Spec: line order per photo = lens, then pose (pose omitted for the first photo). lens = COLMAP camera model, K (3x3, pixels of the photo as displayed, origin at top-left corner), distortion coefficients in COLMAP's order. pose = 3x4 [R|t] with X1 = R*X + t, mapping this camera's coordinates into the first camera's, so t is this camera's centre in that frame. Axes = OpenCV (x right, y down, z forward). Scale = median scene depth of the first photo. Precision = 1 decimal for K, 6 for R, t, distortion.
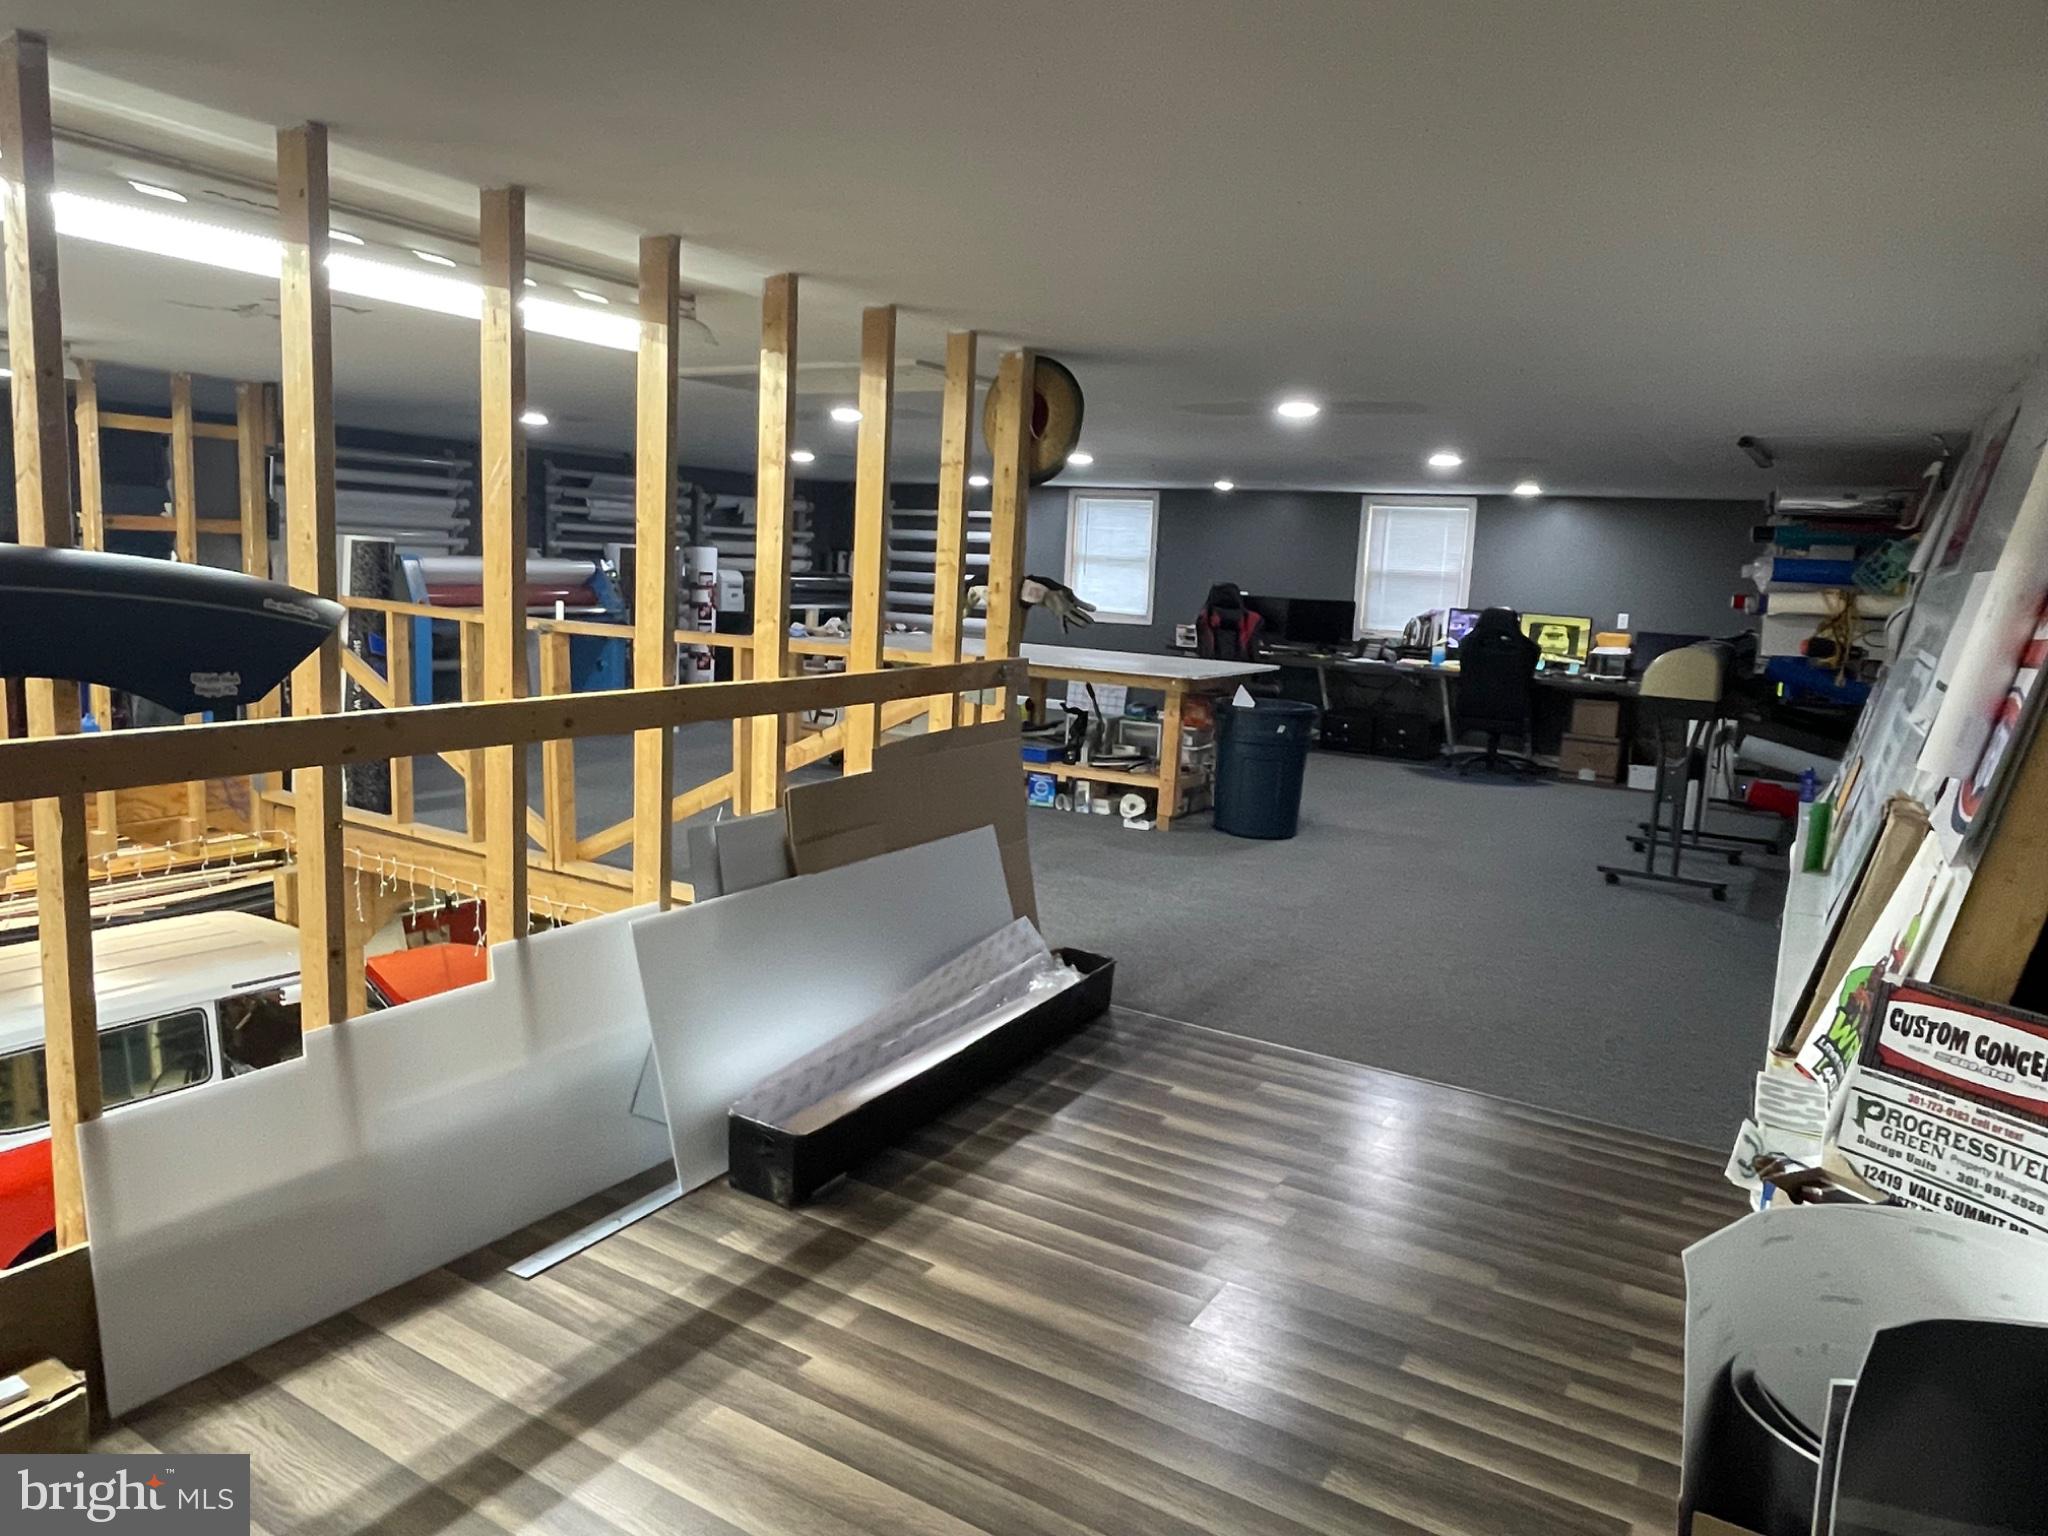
lens RADIAL K [[1338.5, 0, 1028.0], [0, 1338.5, 761.3], [0, 0, 1]] dist [-0.003985, 0.000528]
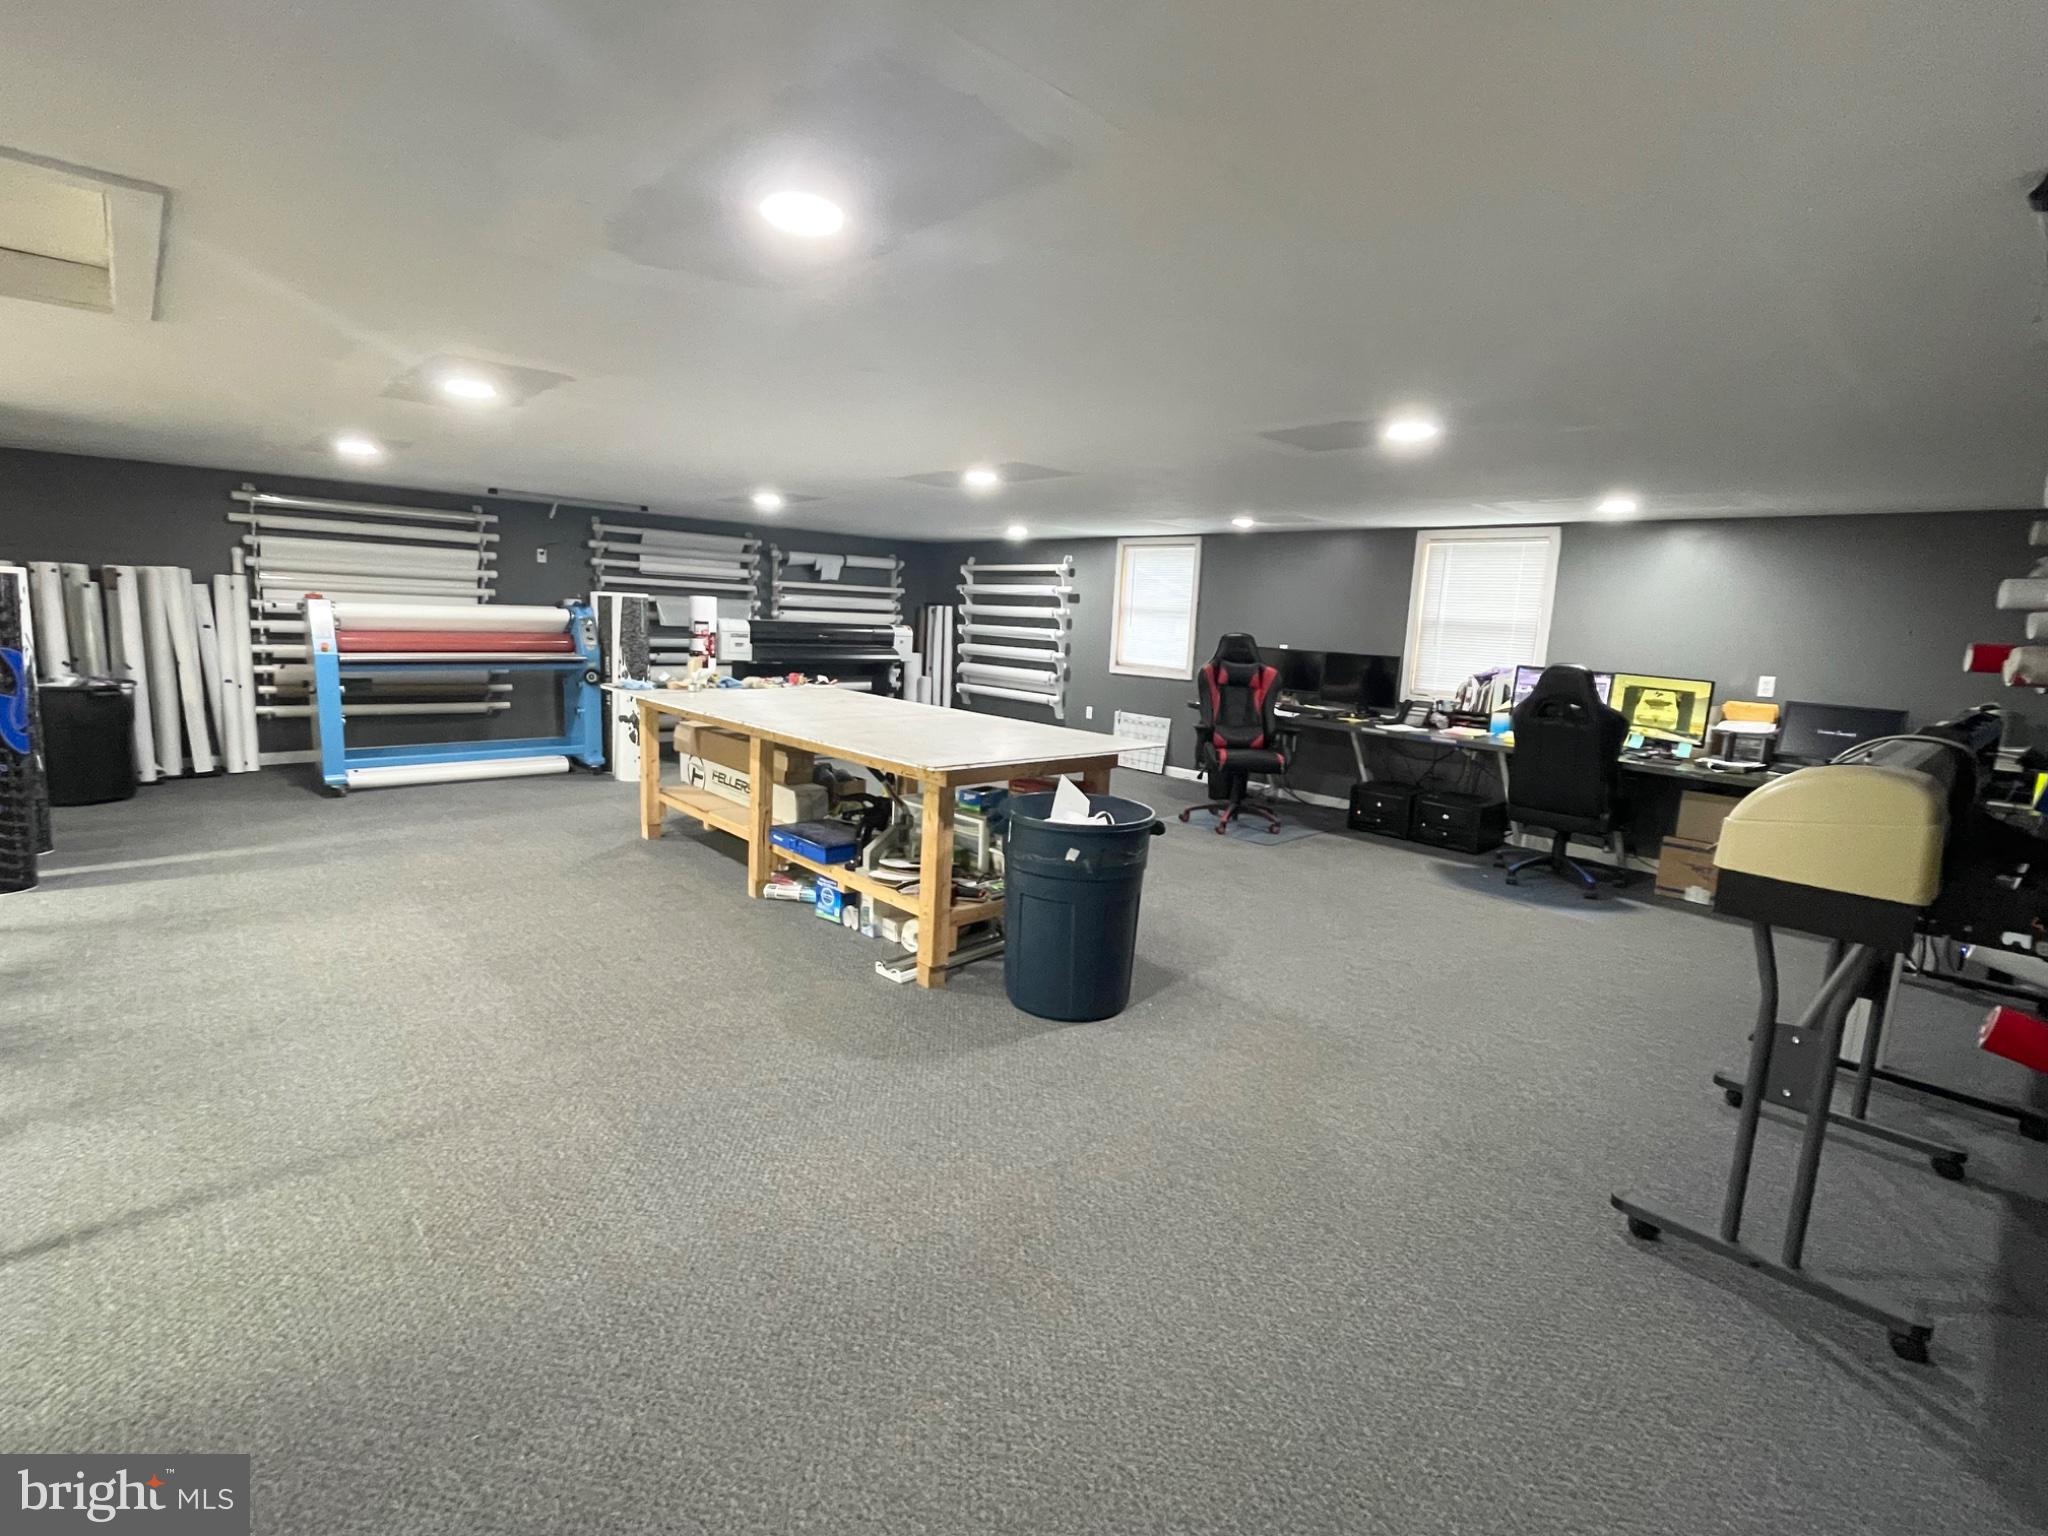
lens RADIAL K [[945.9, 0, 1017.4], [0, 945.9, 766.8], [0, 0, 1]] dist [-0.002146, -0.000385]
pose [[0.959799, 0.042134, -0.277507, 0.192613], [-0.042713, 0.999080, 0.003960, -0.044460], [0.277419, 0.008053, 0.960715, 0.382480]]
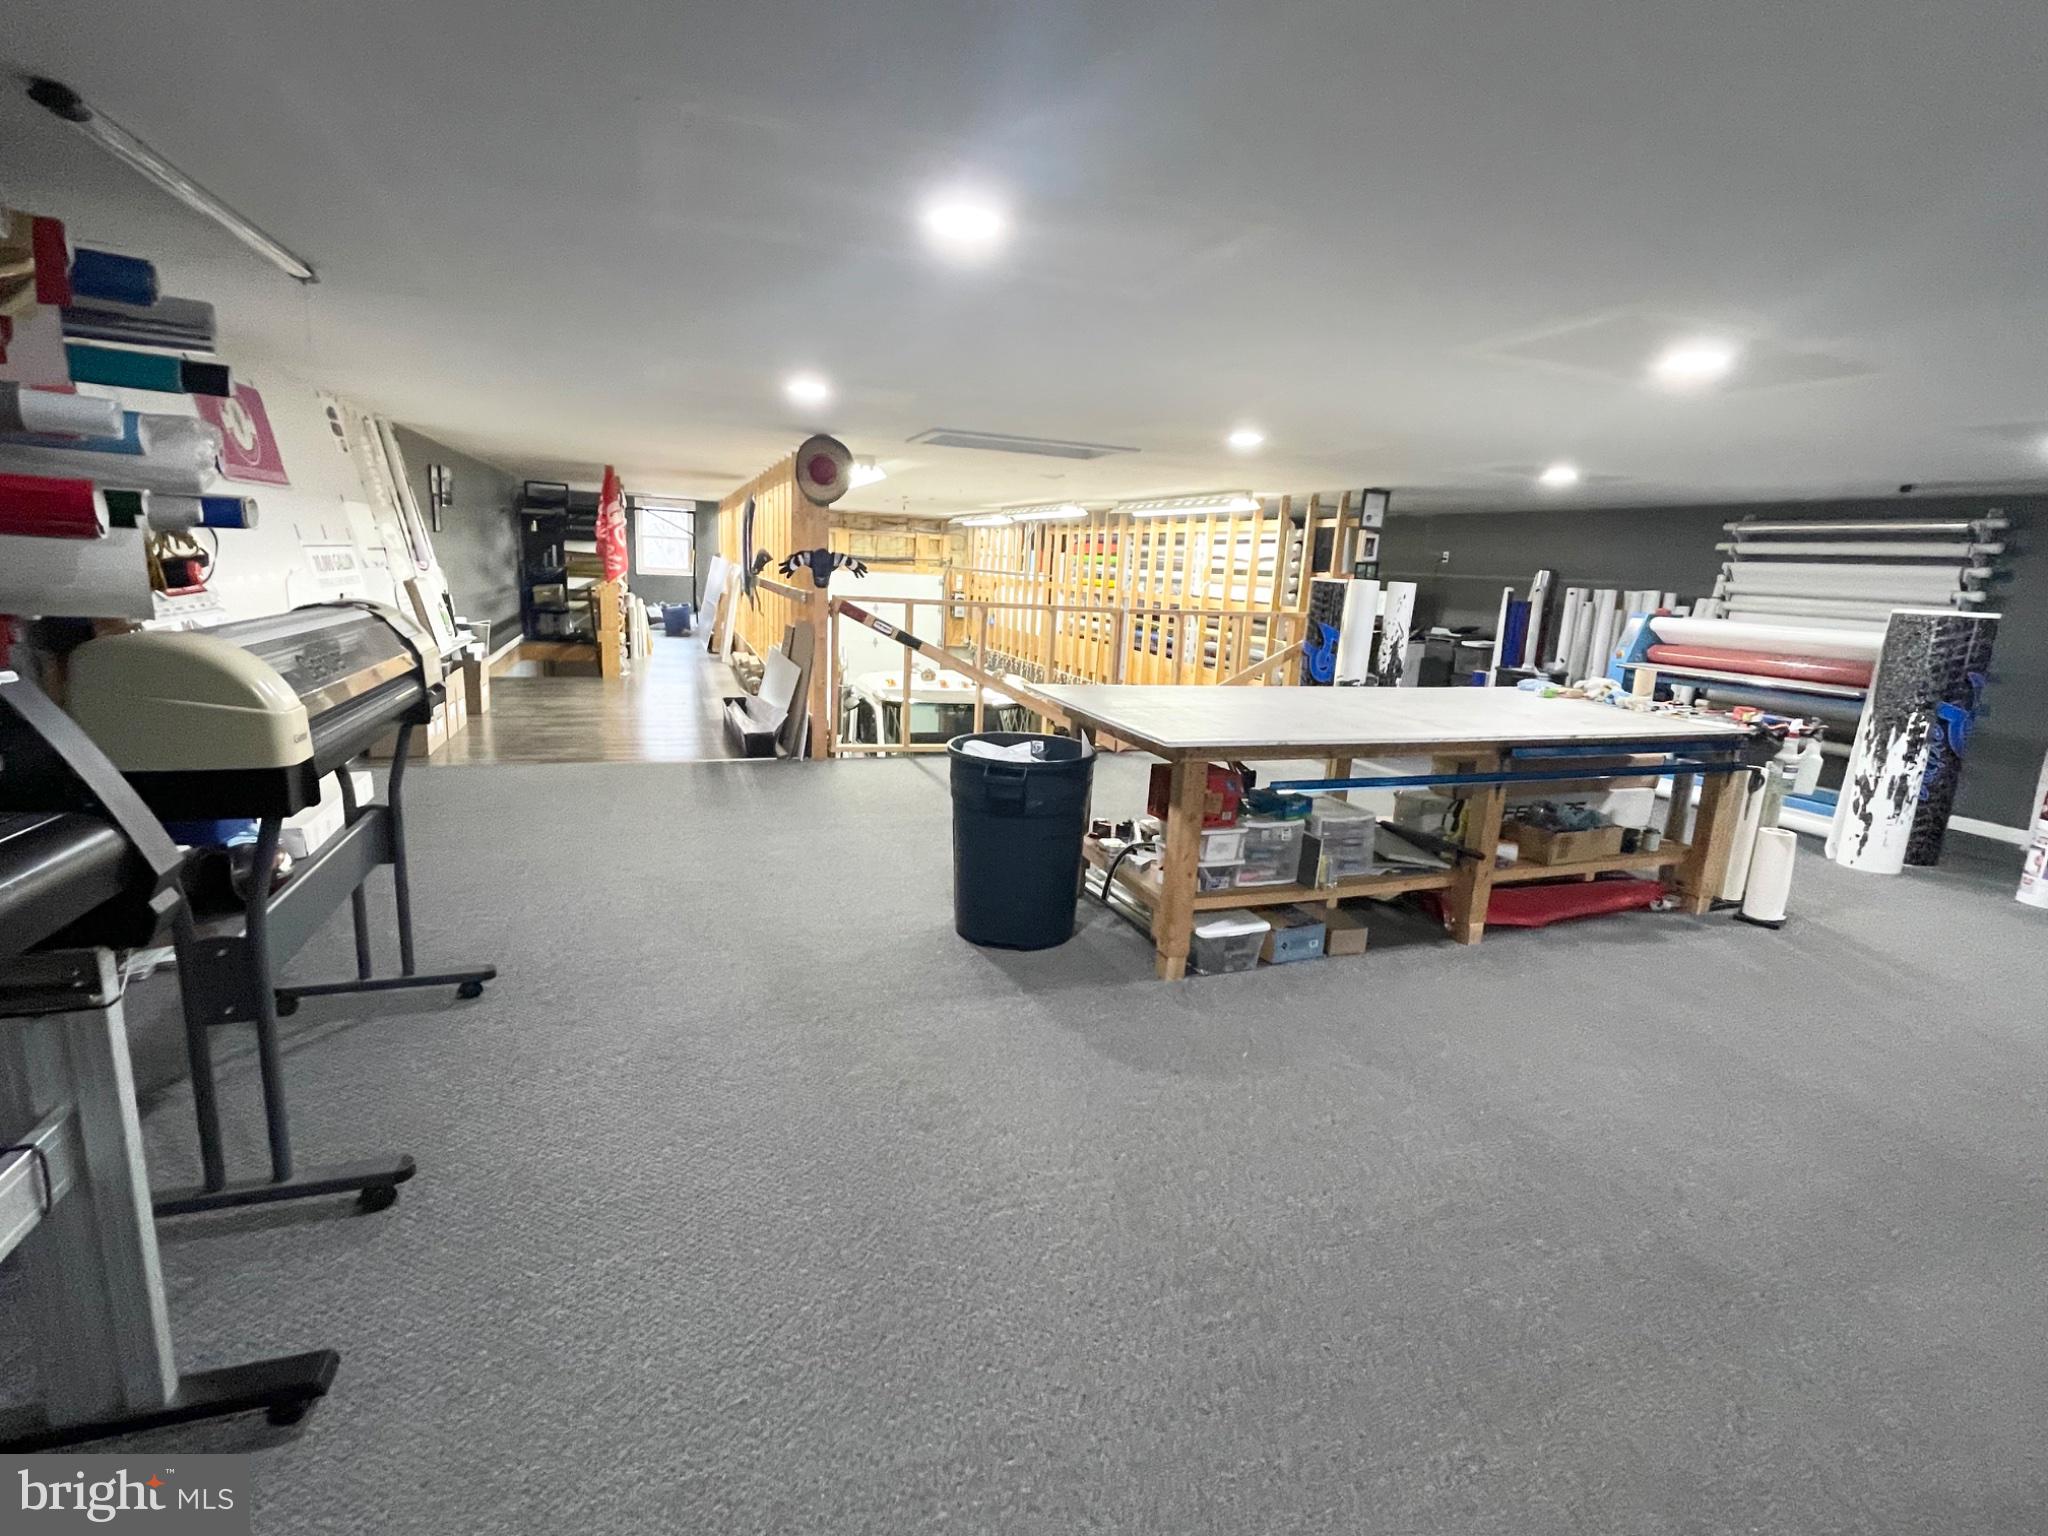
lens RADIAL K [[945.9, 0, 1024.4], [0, 945.9, 761.2], [0, 0, 1]] dist [-0.002146, -0.000385]
pose [[-0.632110, 0.082568, -0.770467, 0.390660], [-0.193158, 0.946129, 0.259865, -0.118355], [0.750418, 0.313085, -0.582109, 0.914413]]
